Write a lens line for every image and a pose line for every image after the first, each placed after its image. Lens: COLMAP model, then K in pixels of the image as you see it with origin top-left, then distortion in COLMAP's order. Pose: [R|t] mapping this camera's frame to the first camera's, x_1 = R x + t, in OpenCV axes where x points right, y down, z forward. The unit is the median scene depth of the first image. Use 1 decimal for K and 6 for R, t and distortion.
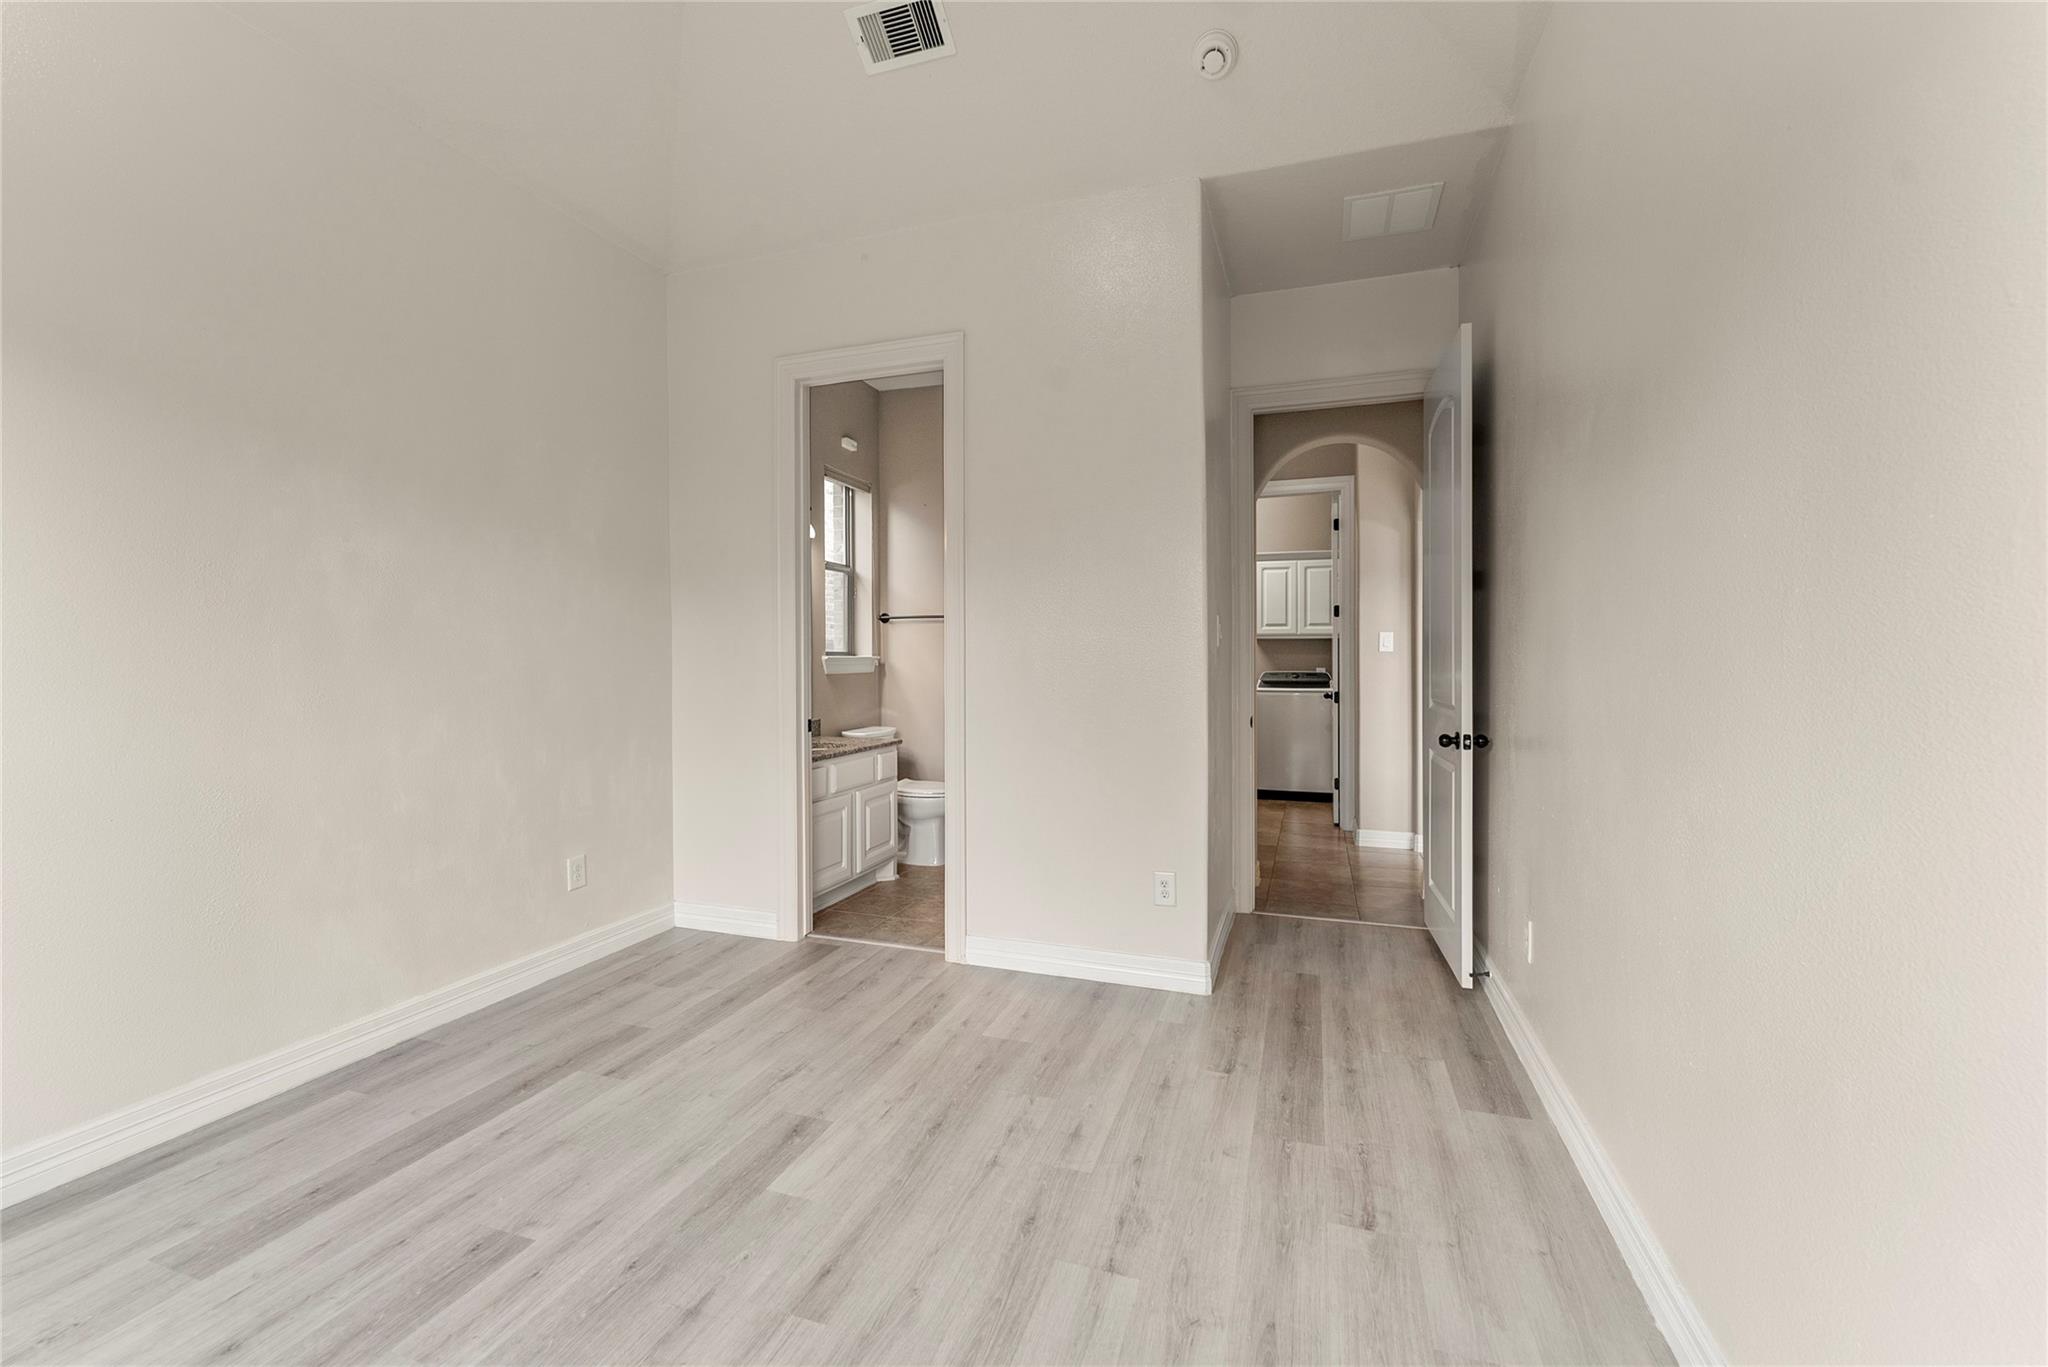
lens RADIAL K [[842.2, 0, 1027.1], [0, 842.2, 671.6], [0, 0, 1]] dist [-0.003156, -0.000128]
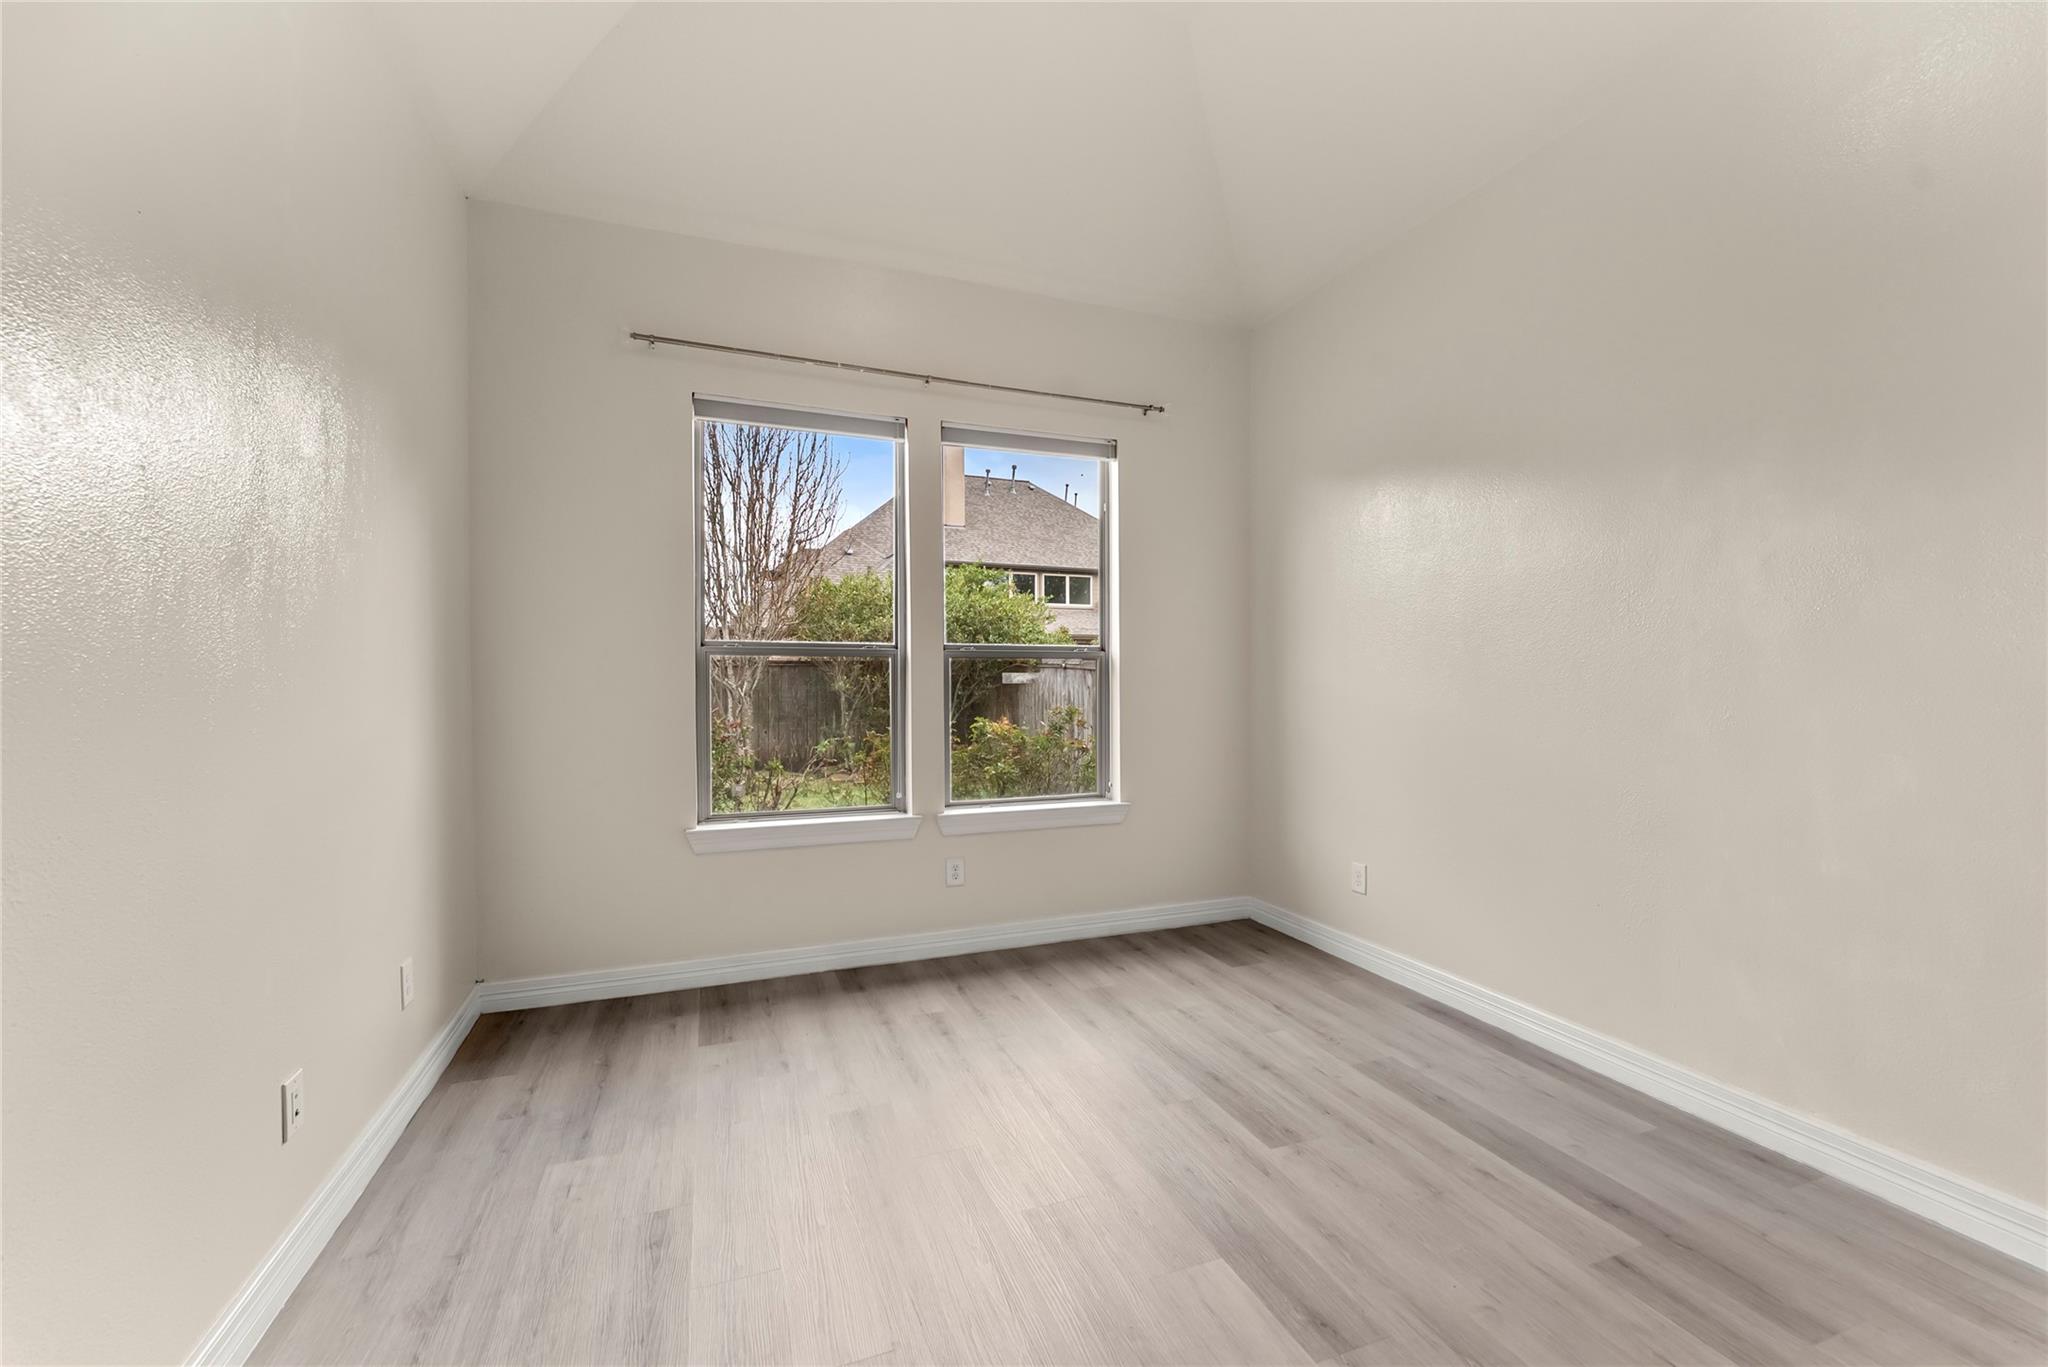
lens RADIAL K [[842.2, 0, 1030.2], [0, 842.2, 679.0], [0, 0, 1]] dist [-0.003156, -0.000128]
pose [[-0.768521, 0.003749, -0.639814, 0.390778], [-0.007736, 0.999855, 0.015151, -0.024825], [0.639778, 0.016594, -0.768381, 1.404816]]
